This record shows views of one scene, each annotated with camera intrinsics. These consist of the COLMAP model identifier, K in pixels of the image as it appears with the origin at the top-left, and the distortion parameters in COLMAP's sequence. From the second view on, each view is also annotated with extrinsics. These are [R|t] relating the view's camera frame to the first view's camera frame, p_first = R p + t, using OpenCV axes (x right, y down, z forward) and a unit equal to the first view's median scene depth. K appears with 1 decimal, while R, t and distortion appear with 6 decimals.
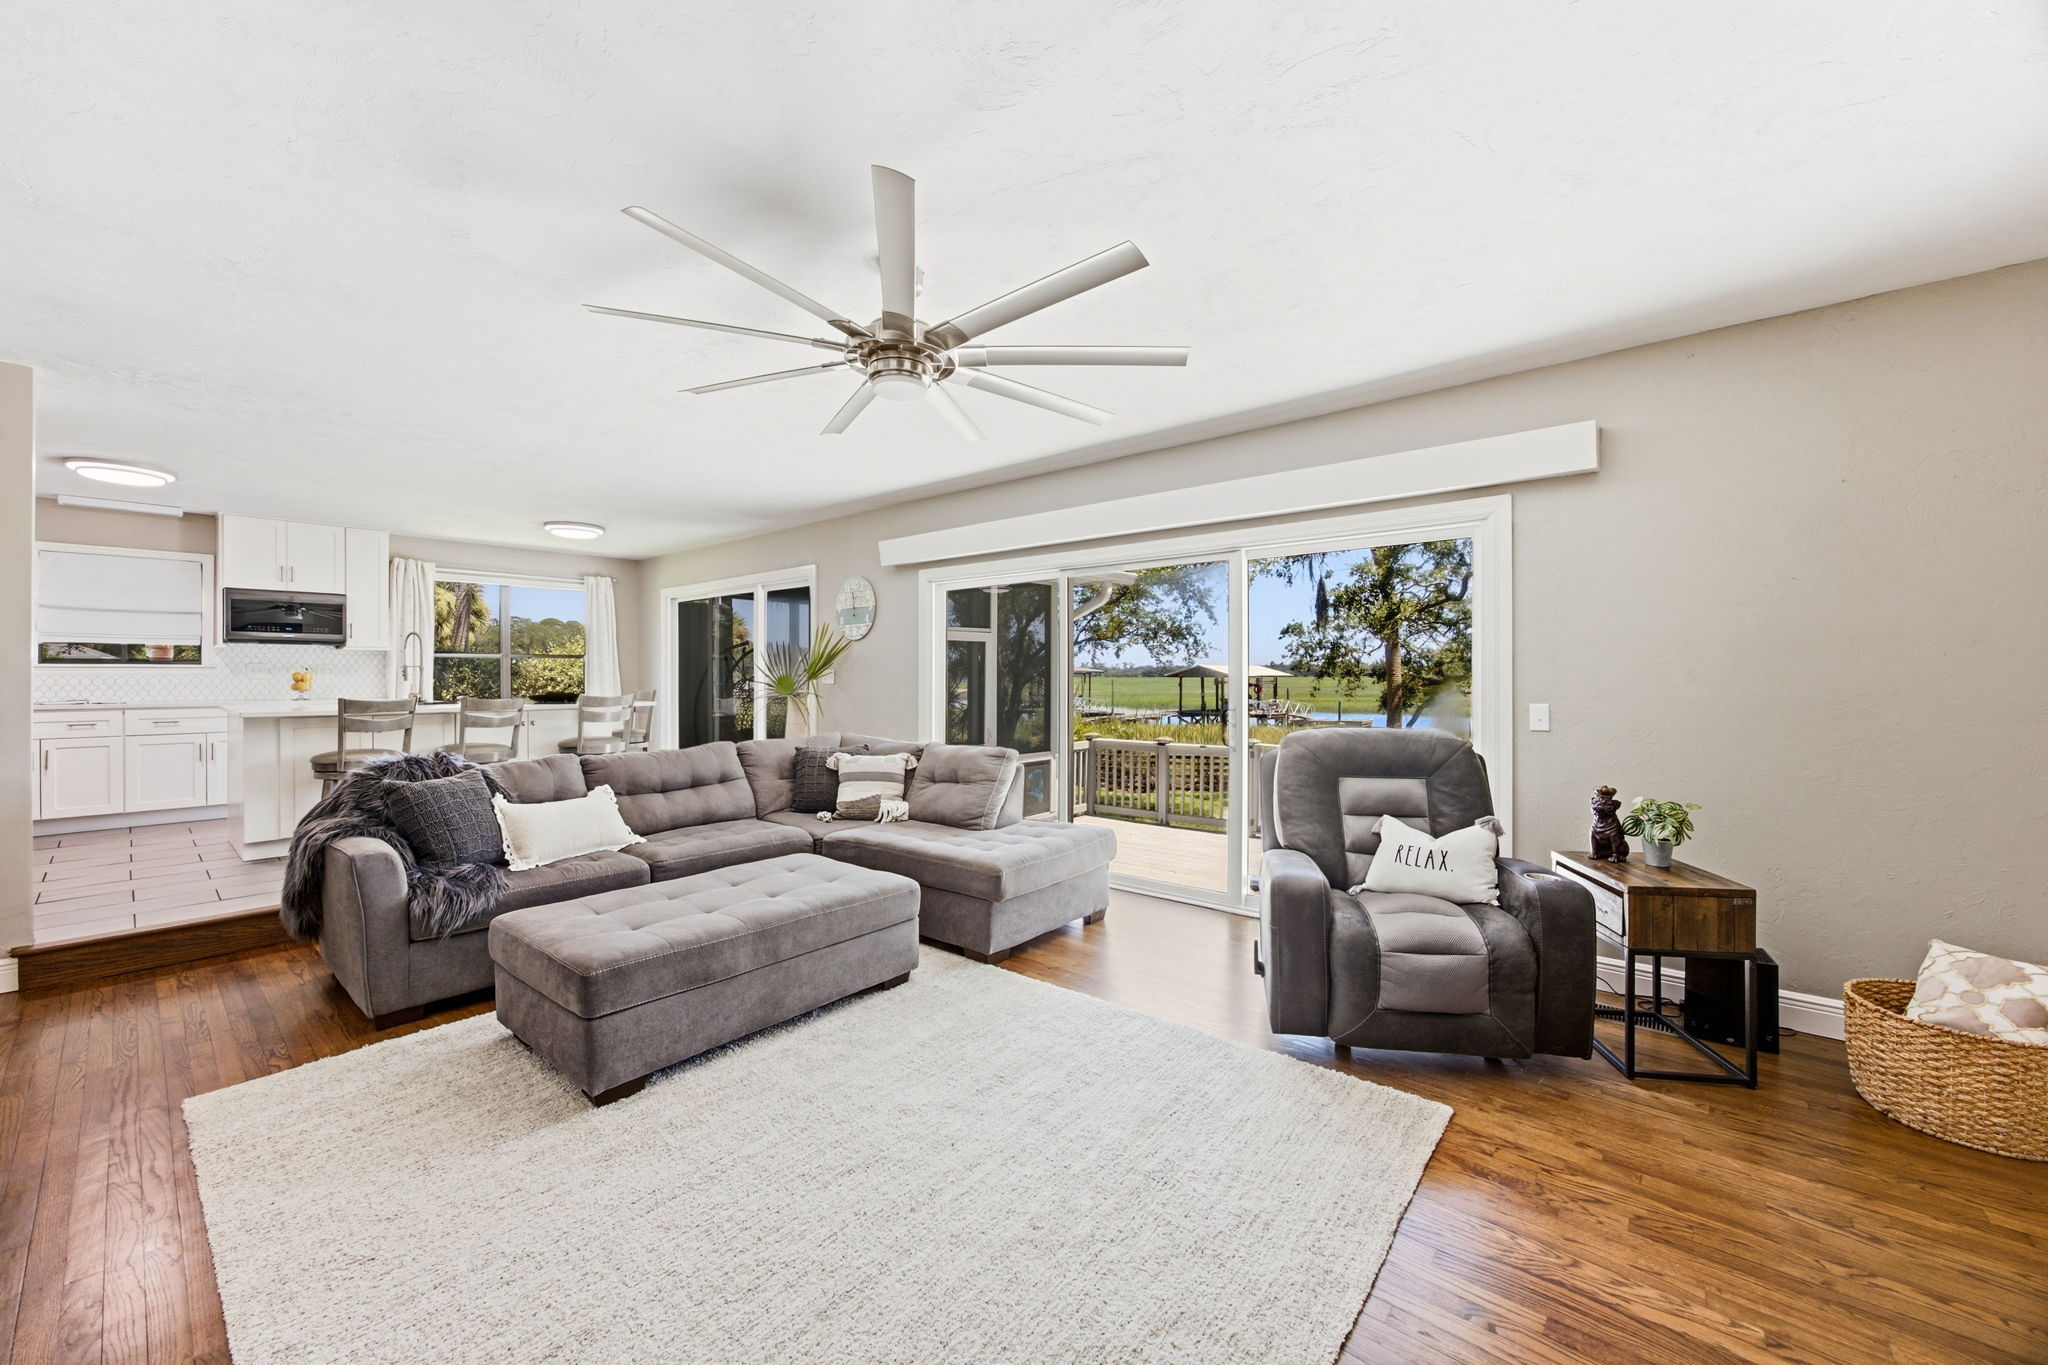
lens RADIAL K [[805.2, 0, 1021.1], [0, 805.2, 669.4], [0, 0, 1]] dist [-0.005952, -0.000071]
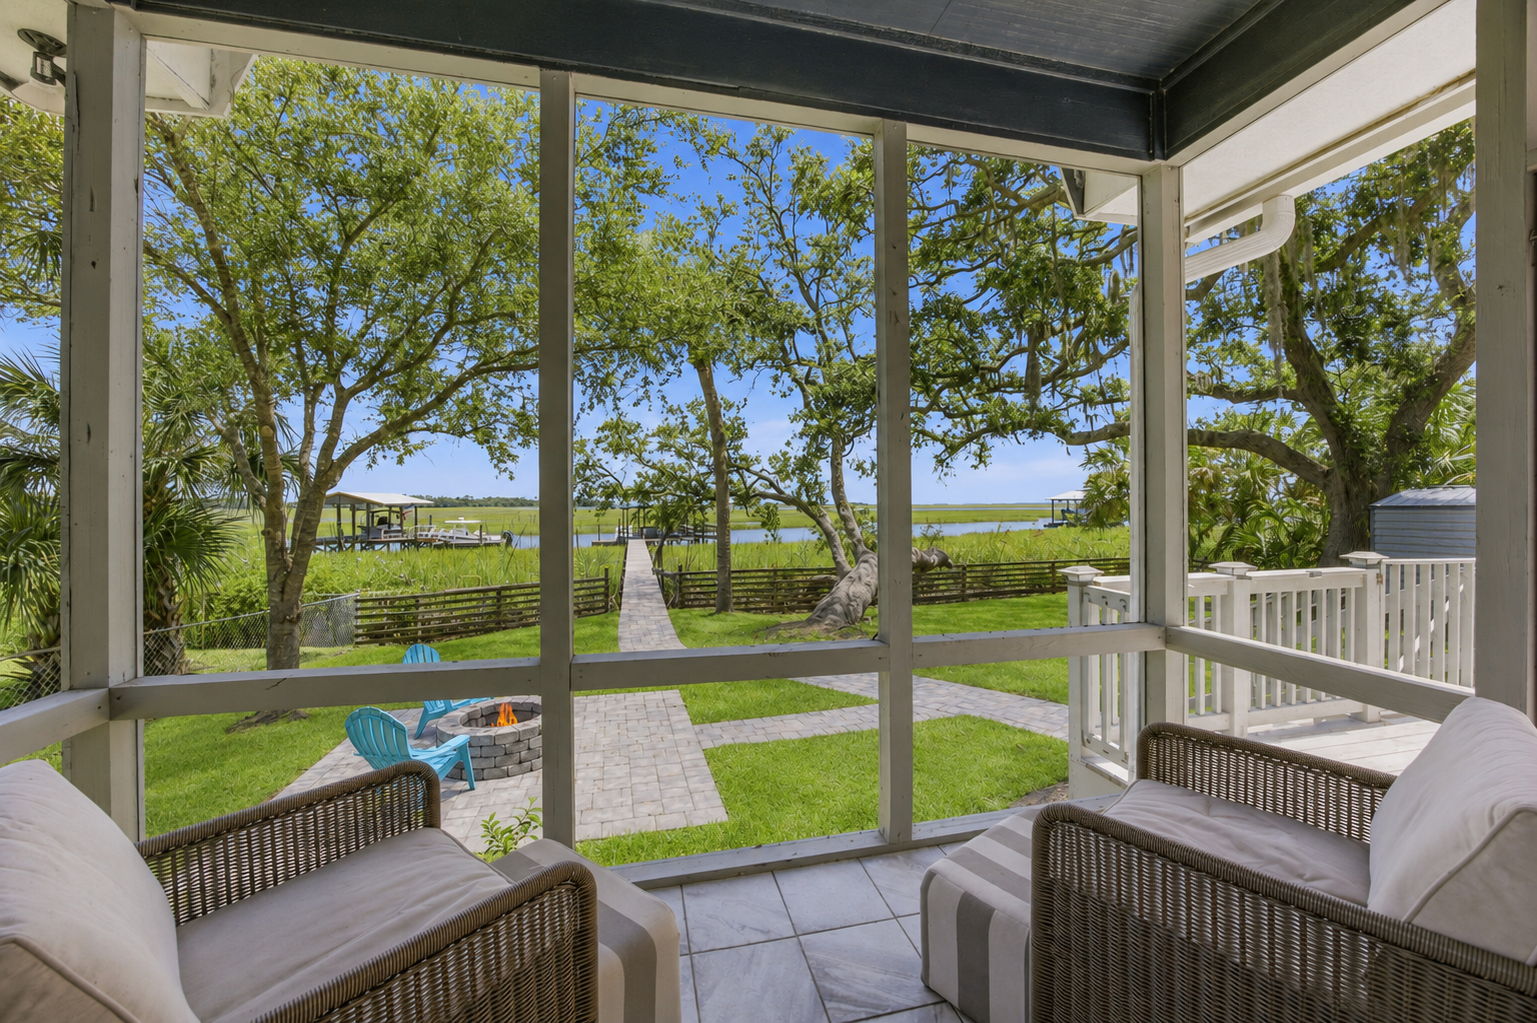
lens RADIAL K [[604.3, 0, 766.4], [0, 604.3, 501.7], [0, 0, 1]] dist [-0.005952, -0.000071]
pose [[0.605235, 0.003376, 0.796039, -0.390750], [-0.001488, 0.999994, -0.003110, 0.065750], [-0.796045, 0.000698, 0.605237, 1.336999]]
